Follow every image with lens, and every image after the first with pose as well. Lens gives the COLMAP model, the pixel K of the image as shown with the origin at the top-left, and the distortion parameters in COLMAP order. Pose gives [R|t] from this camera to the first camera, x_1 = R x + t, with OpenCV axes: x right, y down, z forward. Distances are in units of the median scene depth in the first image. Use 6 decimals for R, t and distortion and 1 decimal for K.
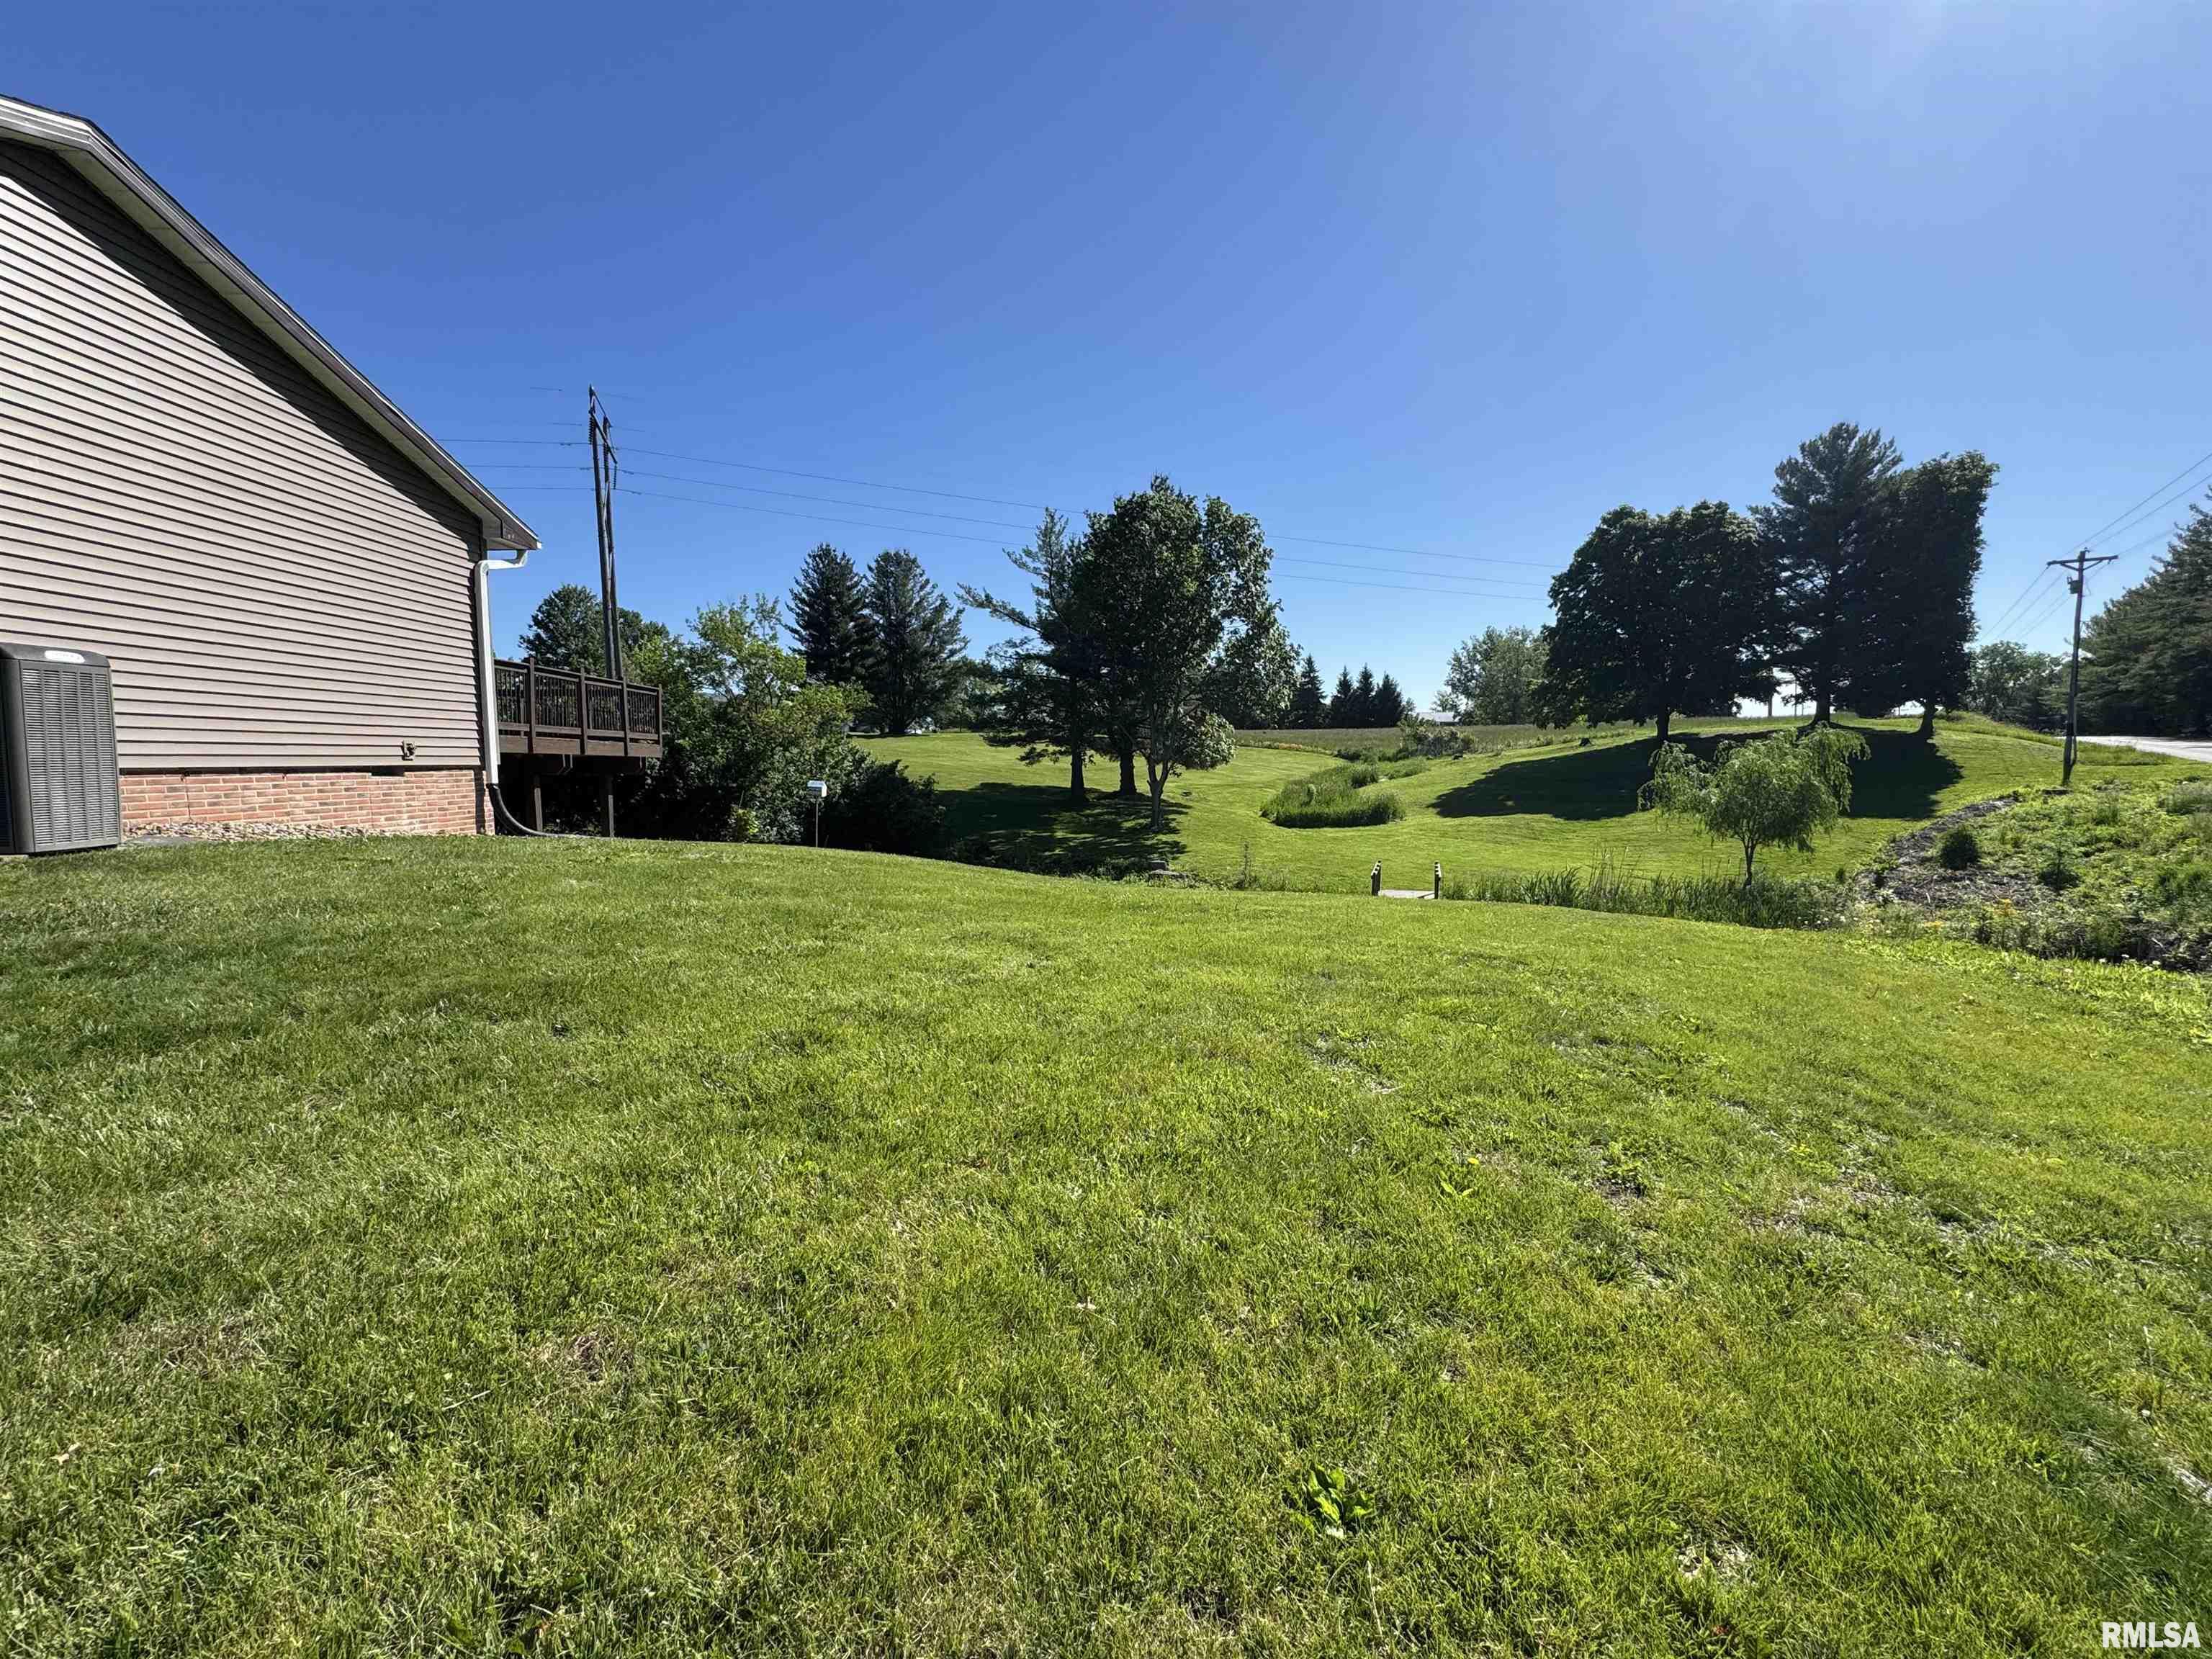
lens RADIAL K [[885.9, 0, 1106.0], [0, 885.9, 829.5], [0, 0, 1]] dist [-0.000326, 0.000677]
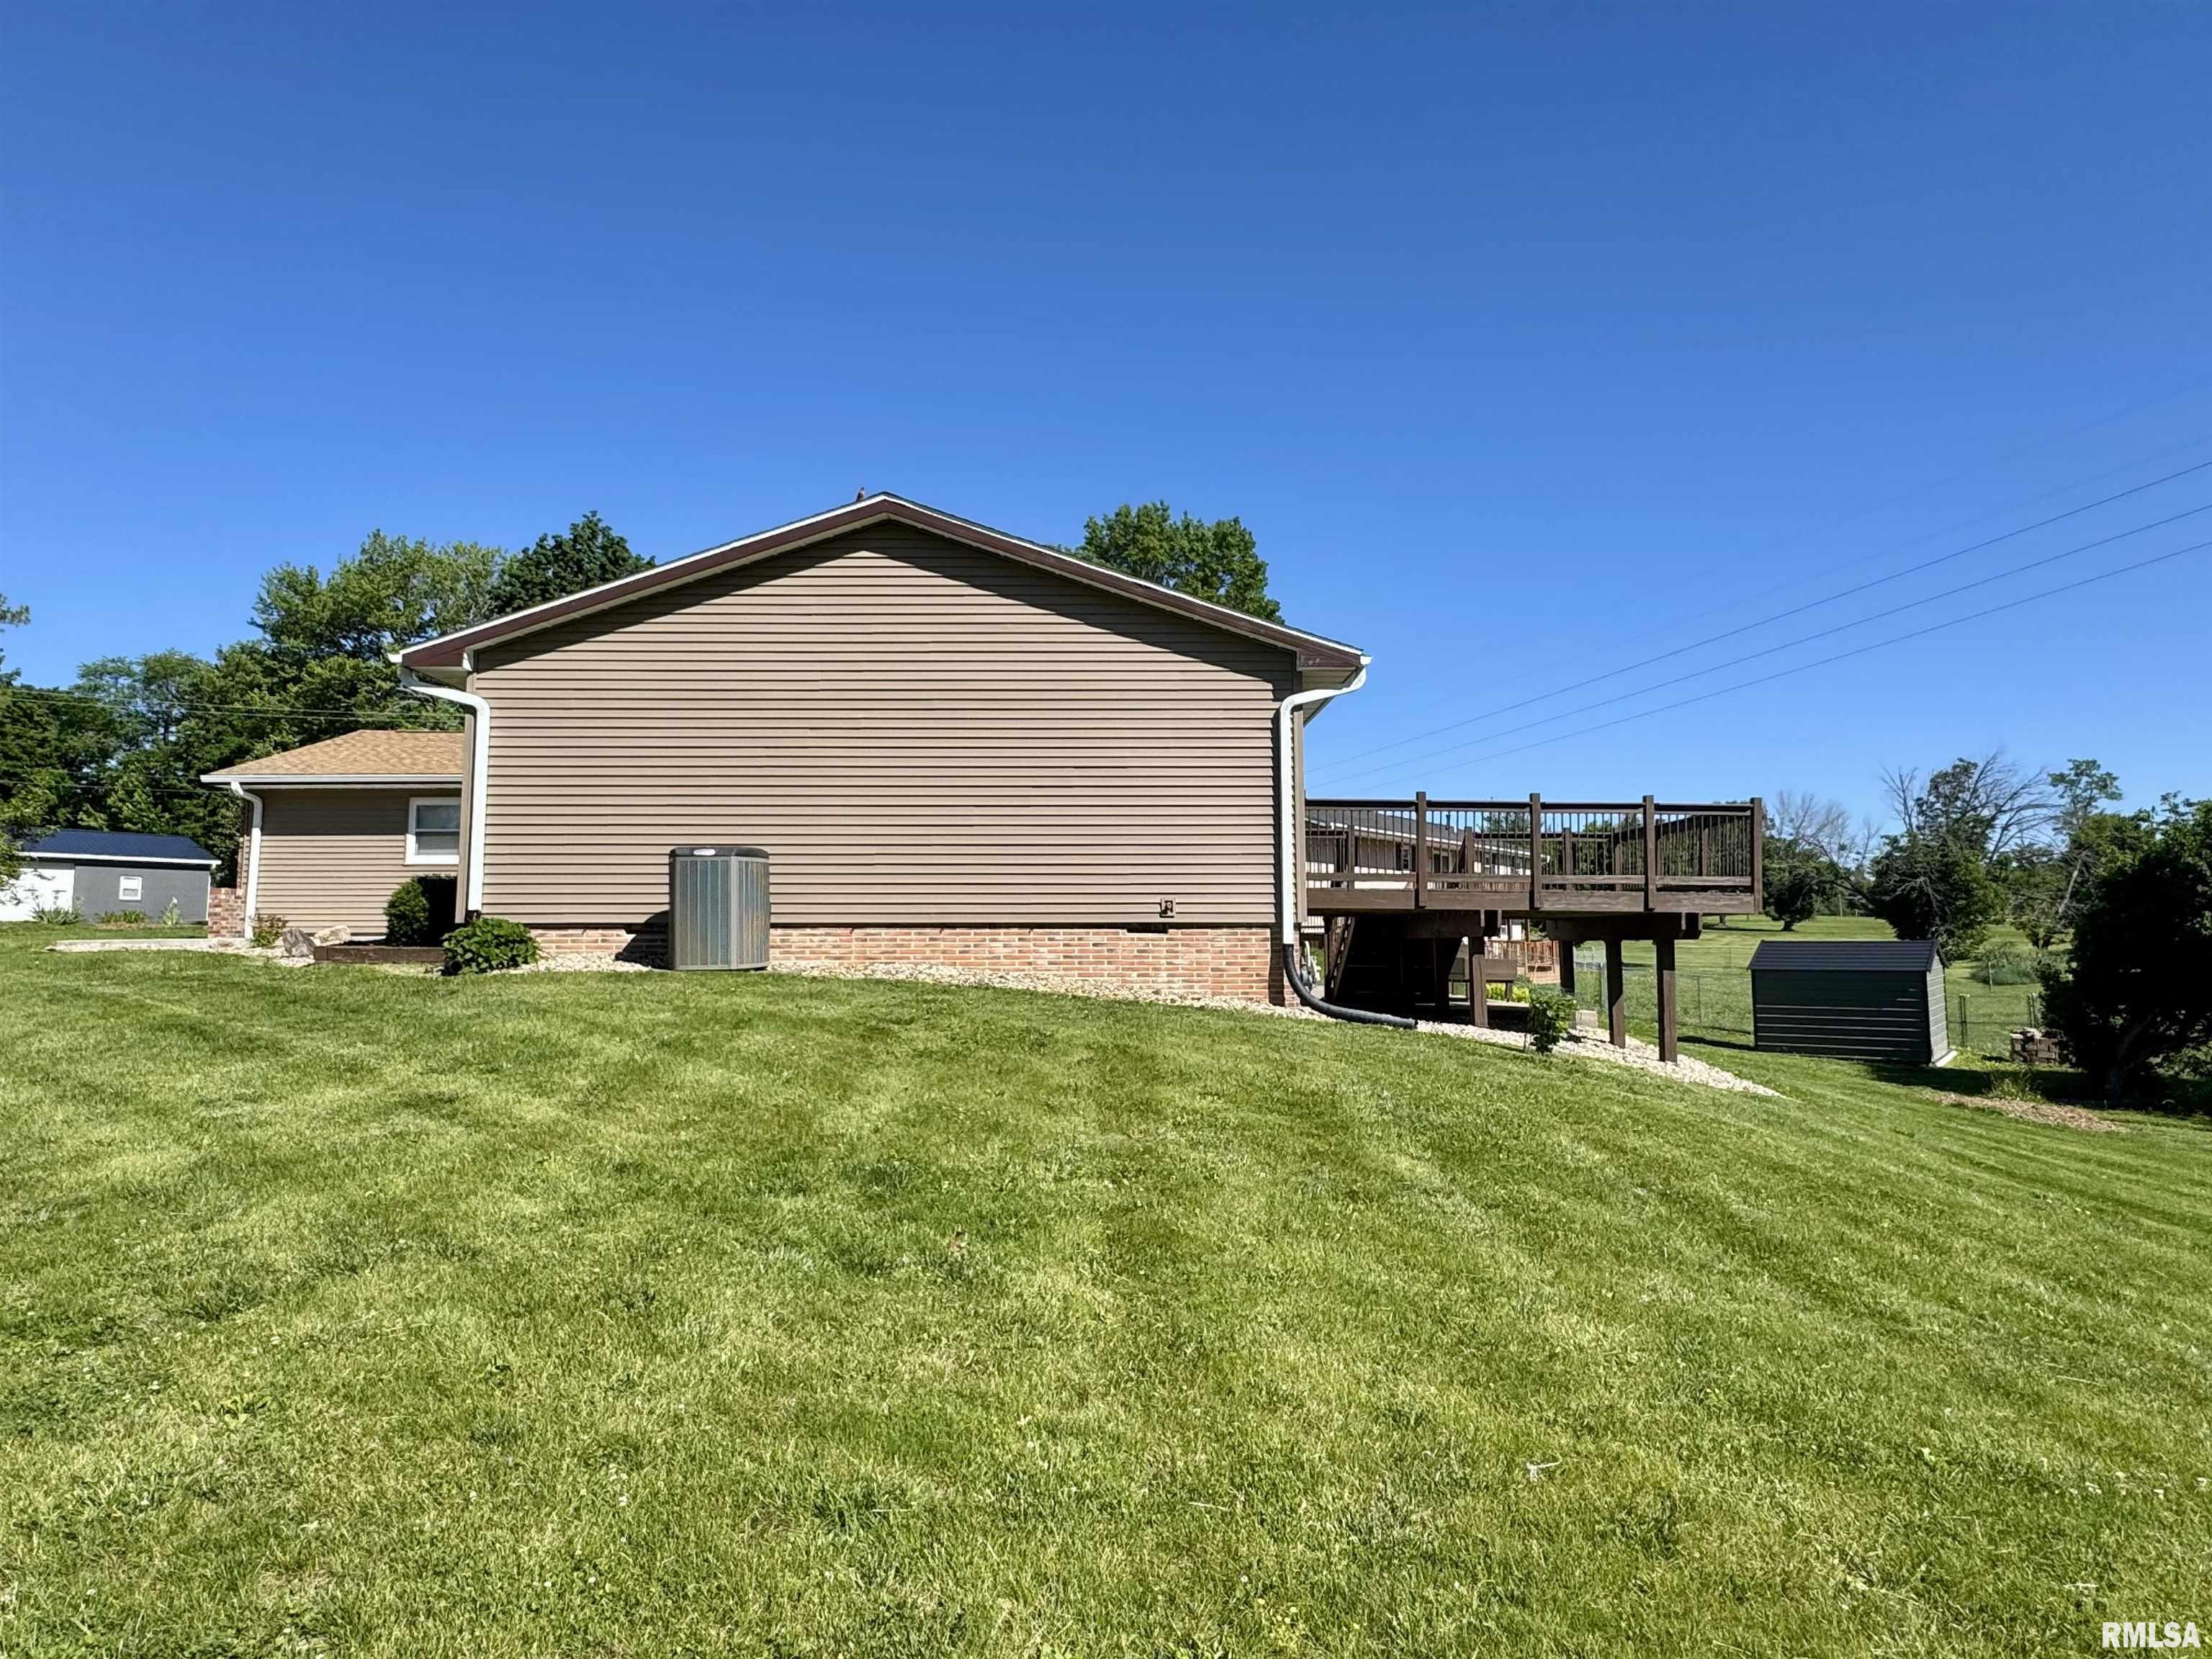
lens RADIAL K [[1309.7, 0, 1106.0], [0, 1309.7, 829.5], [0, 0, 1]] dist [-0.002874, -0.000597]
pose [[-0.023460, -0.093401, -0.995352, 0.628107], [-0.079985, 0.992610, -0.091258, -0.033323], [0.996520, 0.077472, -0.030757, 0.883108]]
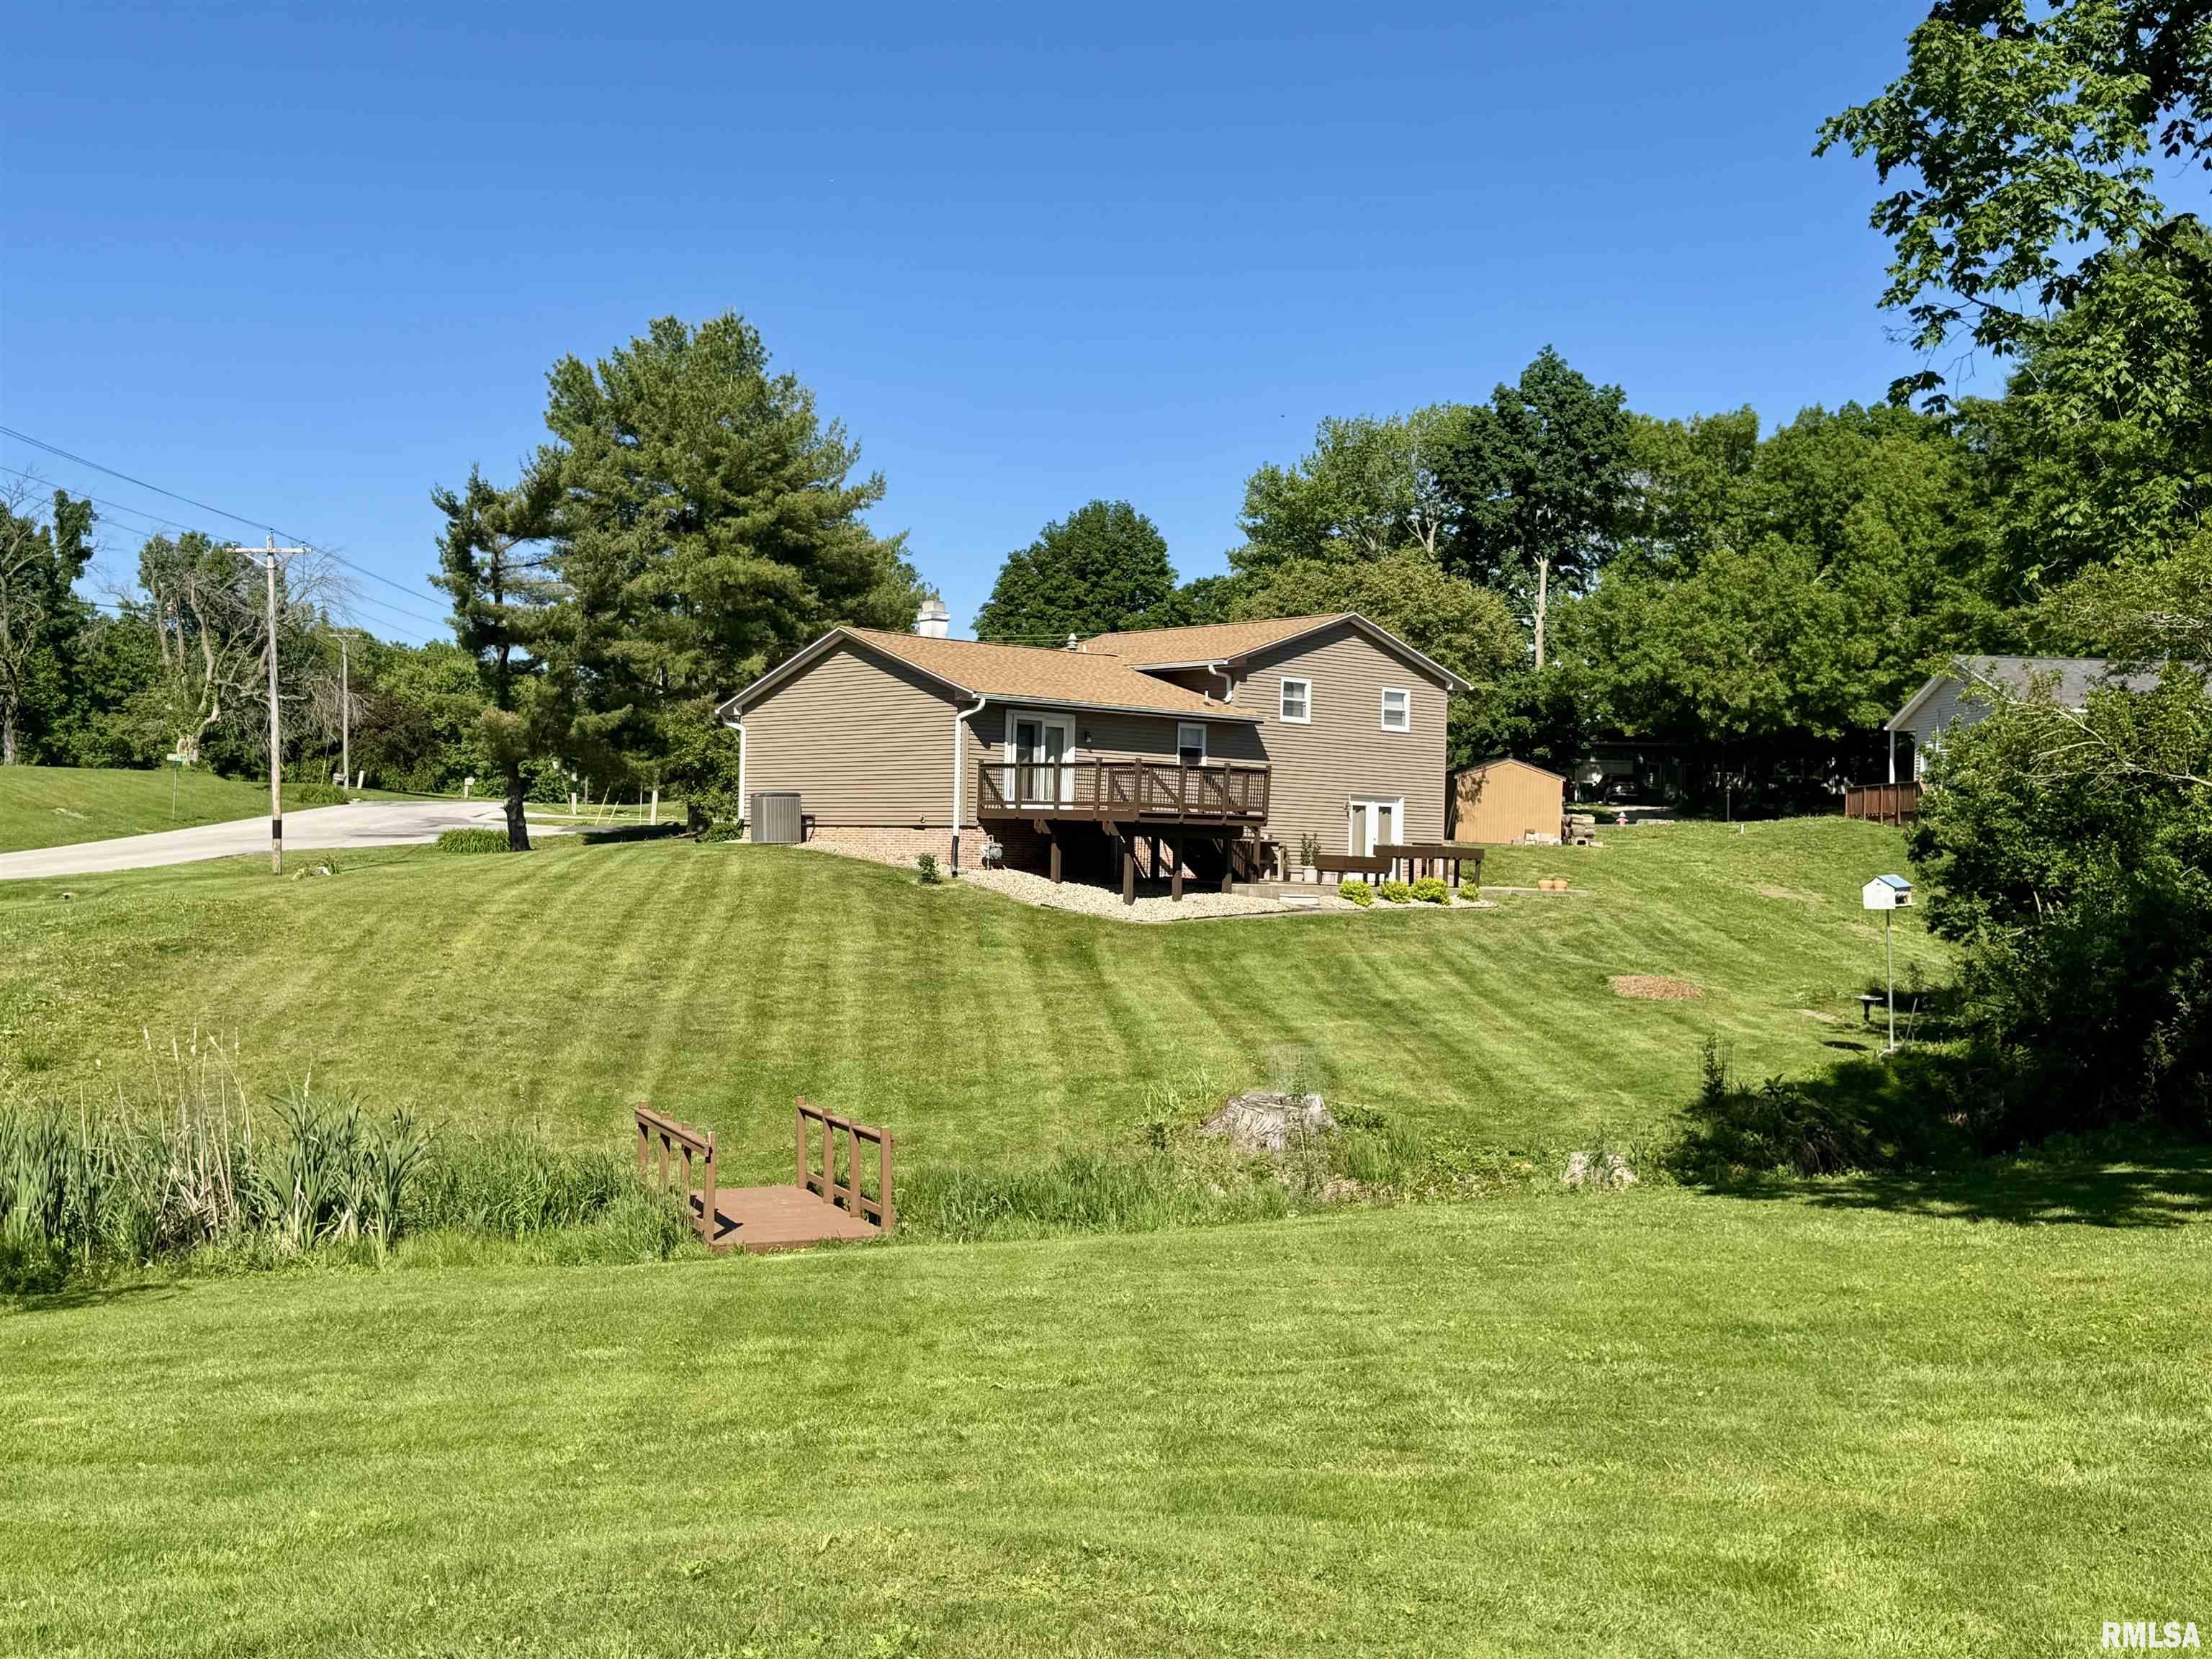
lens RADIAL K [[2313.2, 0, 1106.0], [0, 2313.2, 829.5], [0, 0, 1]] dist [0.159783, 0.001784]
pose [[-0.774914, -0.025707, -0.631543, 2.098388], [-0.071183, 0.996365, 0.046785, -0.313229], [0.628045, 0.081210, -0.773928, 4.973864]]
